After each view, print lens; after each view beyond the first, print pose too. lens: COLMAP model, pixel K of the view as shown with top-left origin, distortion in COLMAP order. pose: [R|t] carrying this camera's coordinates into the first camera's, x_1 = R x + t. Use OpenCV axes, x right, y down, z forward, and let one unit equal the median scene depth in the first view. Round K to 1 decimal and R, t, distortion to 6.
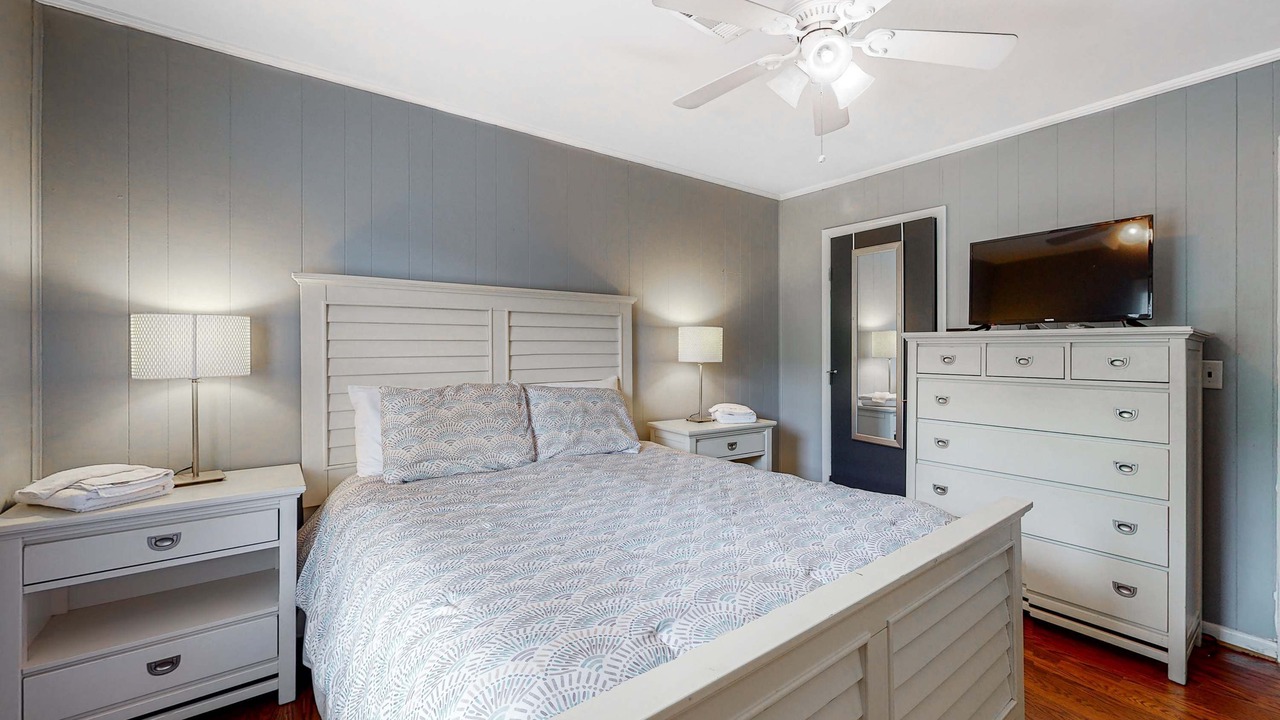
lens RADIAL K [[515.5, 0, 641.4], [0, 515.5, 346.0], [0, 0, 1]] dist [0.014901, 0.000087]
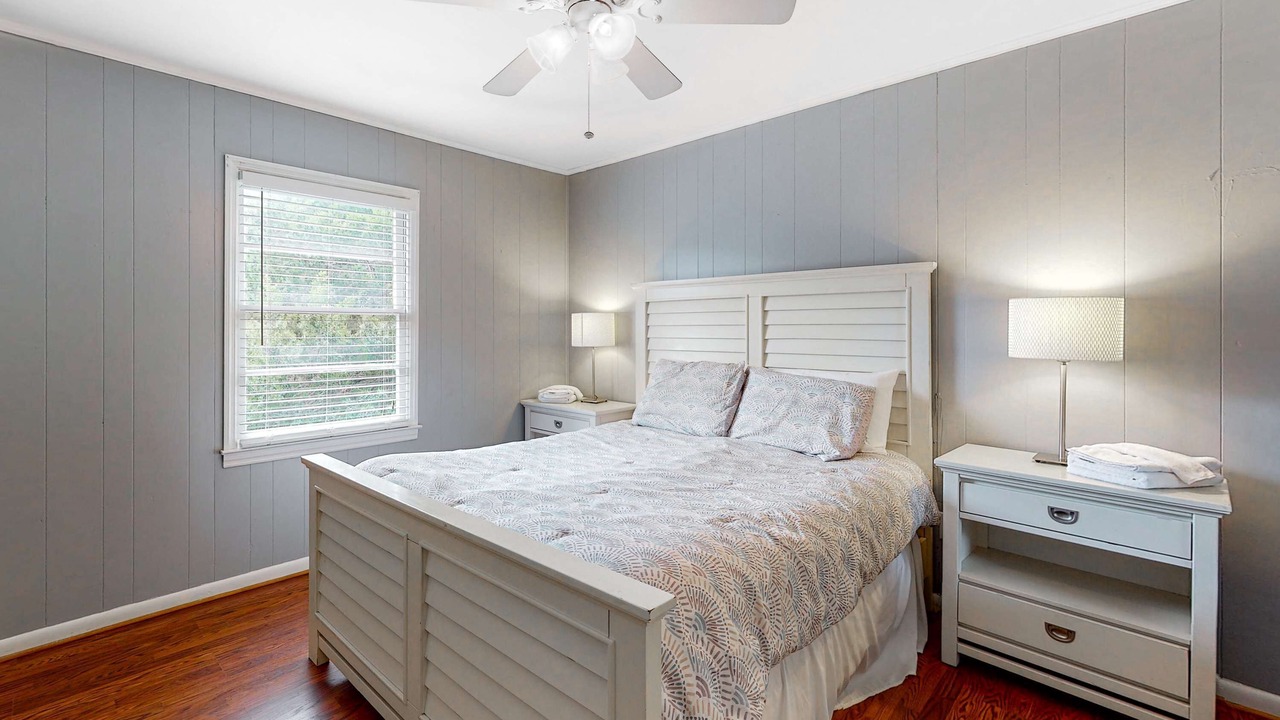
lens RADIAL K [[558.2, 0, 681.1], [0, 558.2, 320.9], [0, 0, 1]] dist [-0.002482, -0.000031]
pose [[0.213391, -0.013309, -0.976876, 0.689671], [-0.000334, 0.999906, -0.013695, -0.002469], [0.976967, 0.003248, 0.213367, 0.501257]]
